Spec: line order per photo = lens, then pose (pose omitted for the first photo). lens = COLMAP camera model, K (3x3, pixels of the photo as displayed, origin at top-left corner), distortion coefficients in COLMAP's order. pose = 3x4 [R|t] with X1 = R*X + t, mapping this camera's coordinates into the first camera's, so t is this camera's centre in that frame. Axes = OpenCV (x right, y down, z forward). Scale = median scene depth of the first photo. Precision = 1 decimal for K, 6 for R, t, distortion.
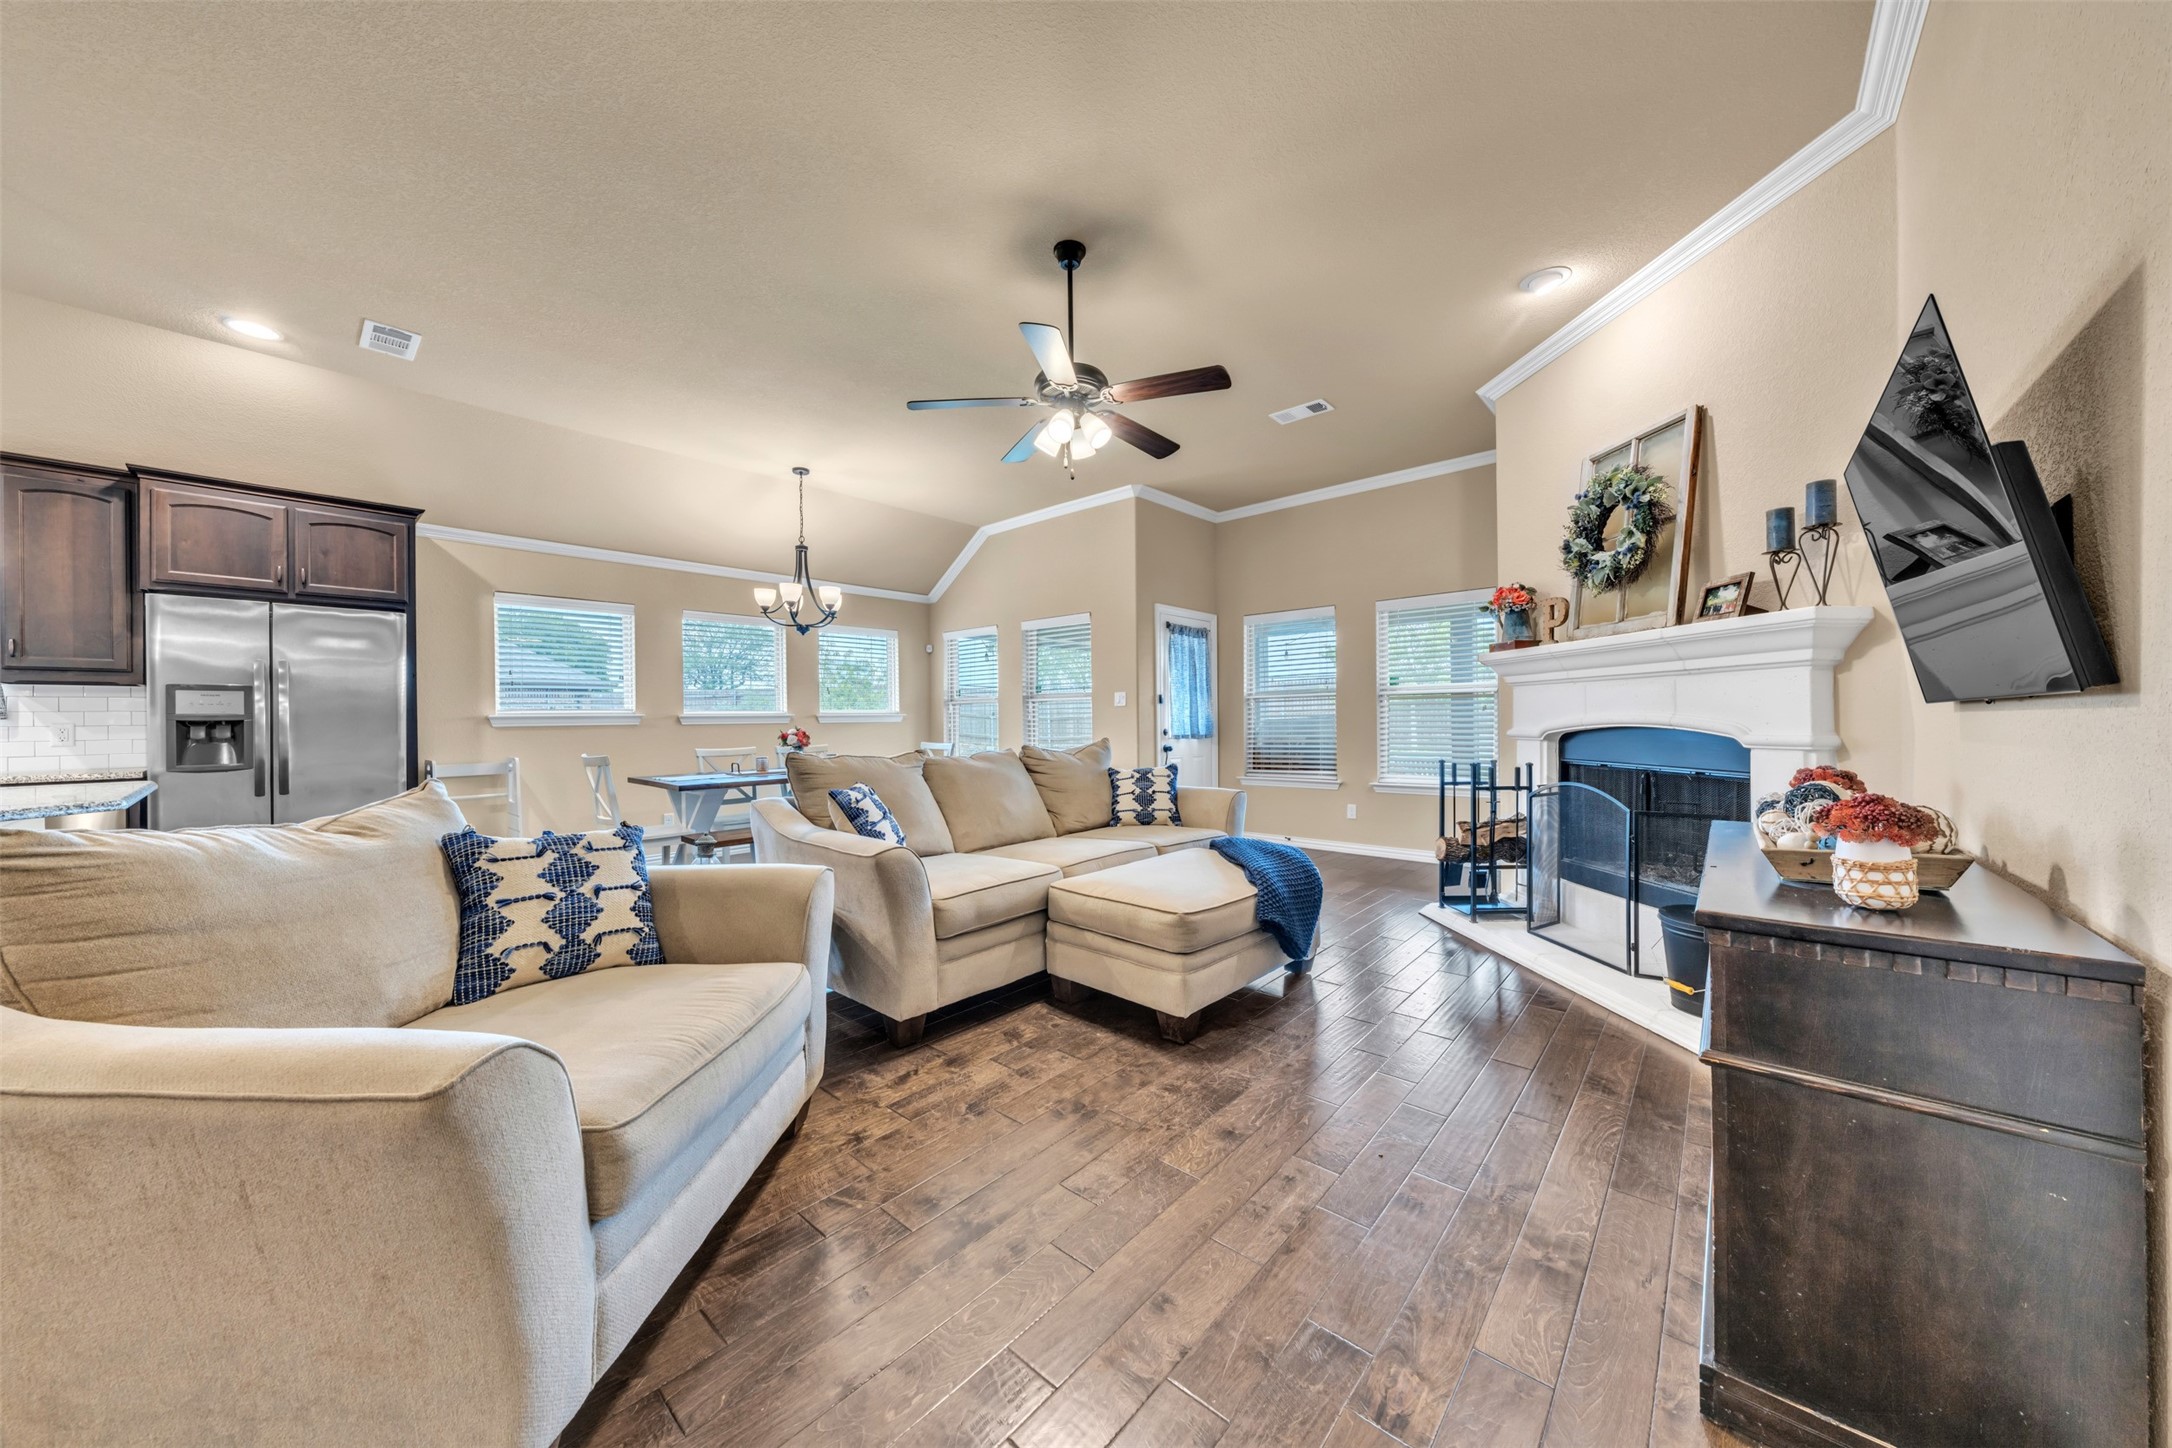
lens RADIAL K [[725.3, 0, 1078.1], [0, 725.3, 718.6], [0, 0, 1]] dist [0.000281, 0.000001]
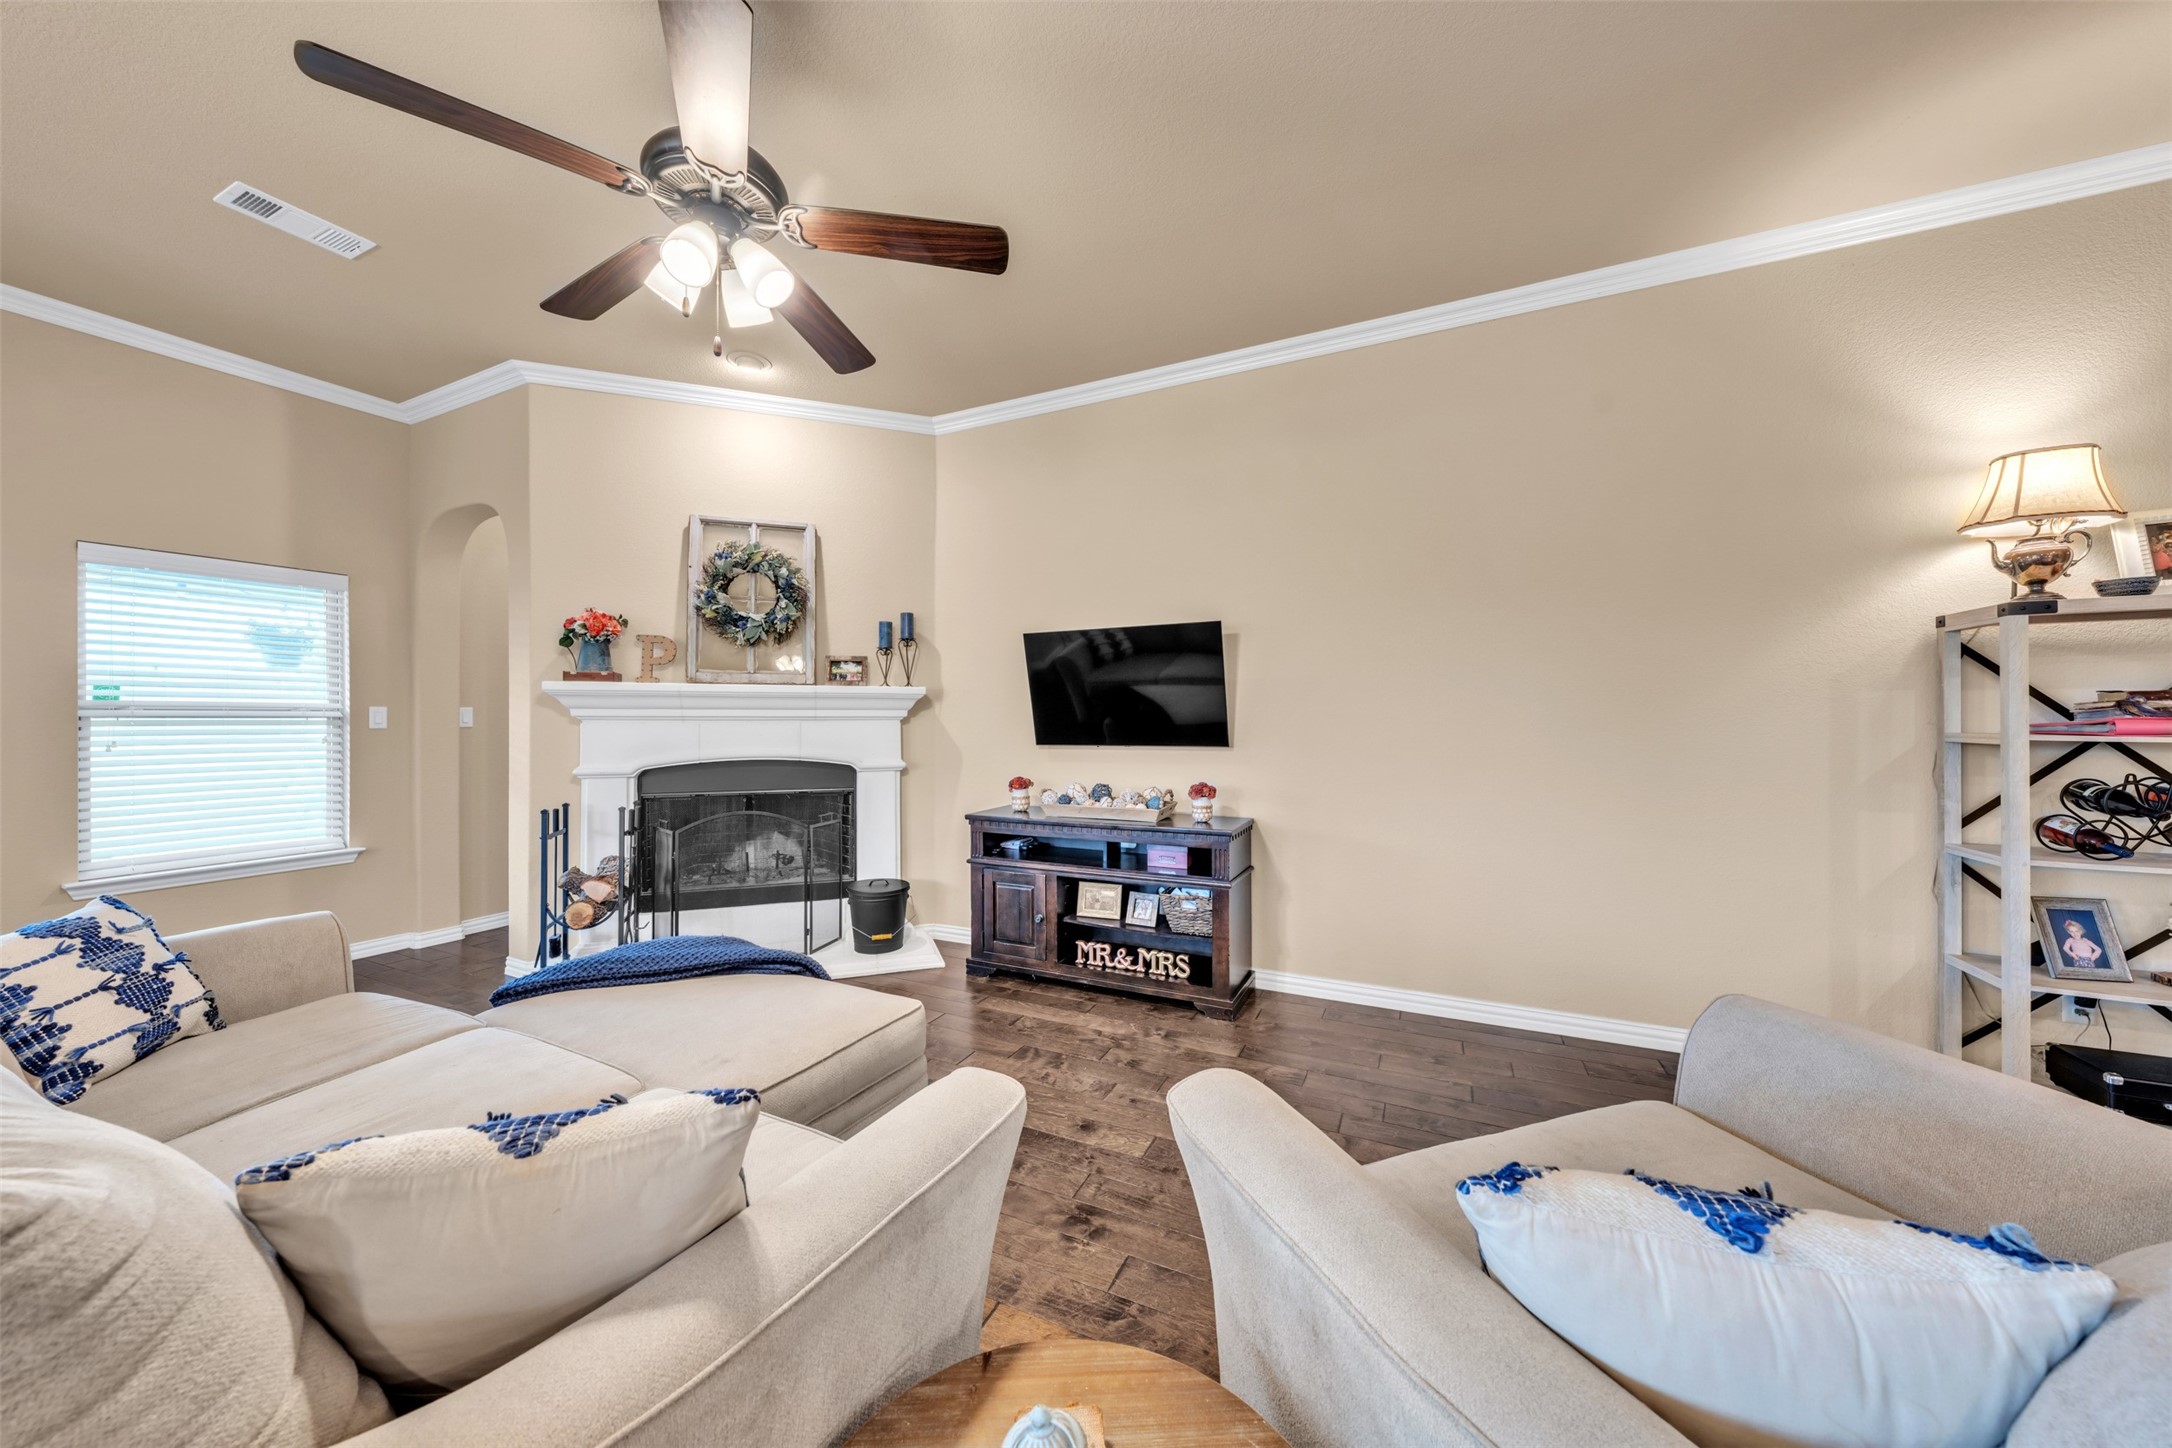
lens RADIAL K [[725.3, 0, 1083.1], [0, 725.3, 725.2], [0, 0, 1]] dist [0.000281, 0.000001]
pose [[-0.267940, 0.005792, 0.963418, -0.632511], [0.005358, 0.999975, -0.004522, -0.044324], [-0.963421, 0.003950, -0.267964, 0.911415]]
